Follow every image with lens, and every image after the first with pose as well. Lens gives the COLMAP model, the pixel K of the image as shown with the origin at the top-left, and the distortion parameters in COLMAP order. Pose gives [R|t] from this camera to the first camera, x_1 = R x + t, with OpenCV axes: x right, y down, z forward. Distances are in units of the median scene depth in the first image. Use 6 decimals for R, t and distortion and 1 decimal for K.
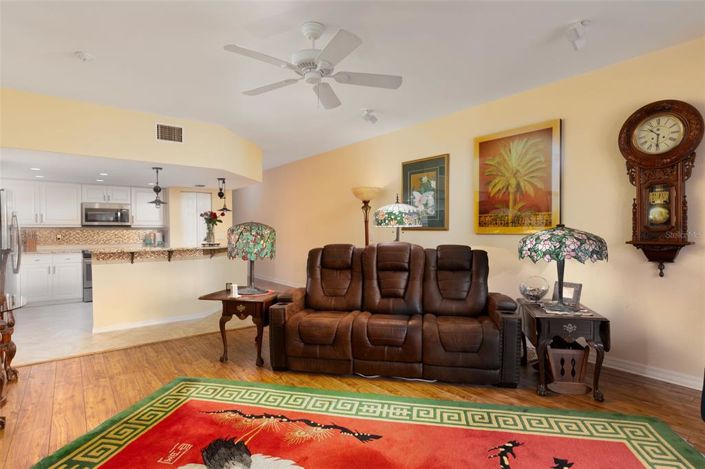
lens RADIAL K [[364.6, 0, 352.5], [0, 364.6, 234.5], [0, 0, 1]] dist [0.000407, -0.000695]
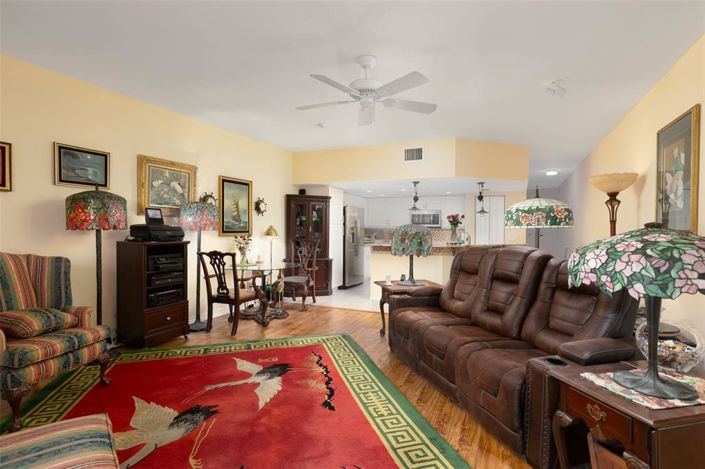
lens RADIAL K [[359.0, 0, 359.5], [0, 359.0, 232.3], [0, 0, 1]] dist [-0.001595, -0.000531]
pose [[0.474305, 0.010972, -0.880292, 0.792962], [-0.018837, 0.999820, 0.002312, -0.007471], [0.880159, 0.015486, 0.474426, 0.377152]]
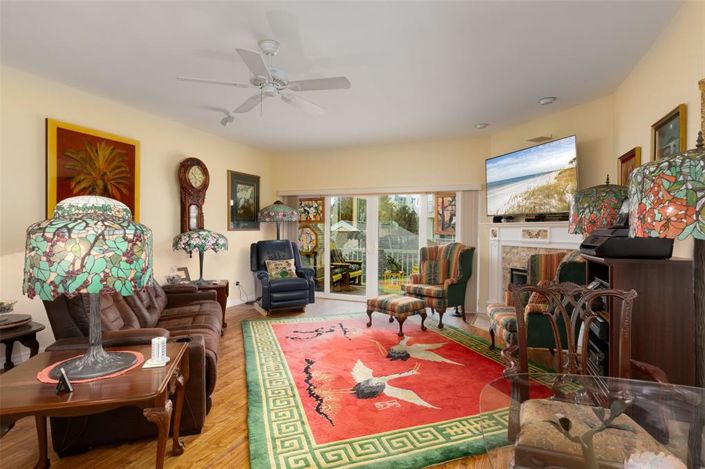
lens RADIAL K [[359.0, 0, 359.5], [0, 359.0, 232.3], [0, 0, 1]] dist [-0.001595, -0.000531]
pose [[-0.504502, -0.004046, 0.863401, -1.016759], [0.005114, 0.999957, 0.007674, -0.015068], [-0.863395, 0.008287, -0.504460, 1.143071]]
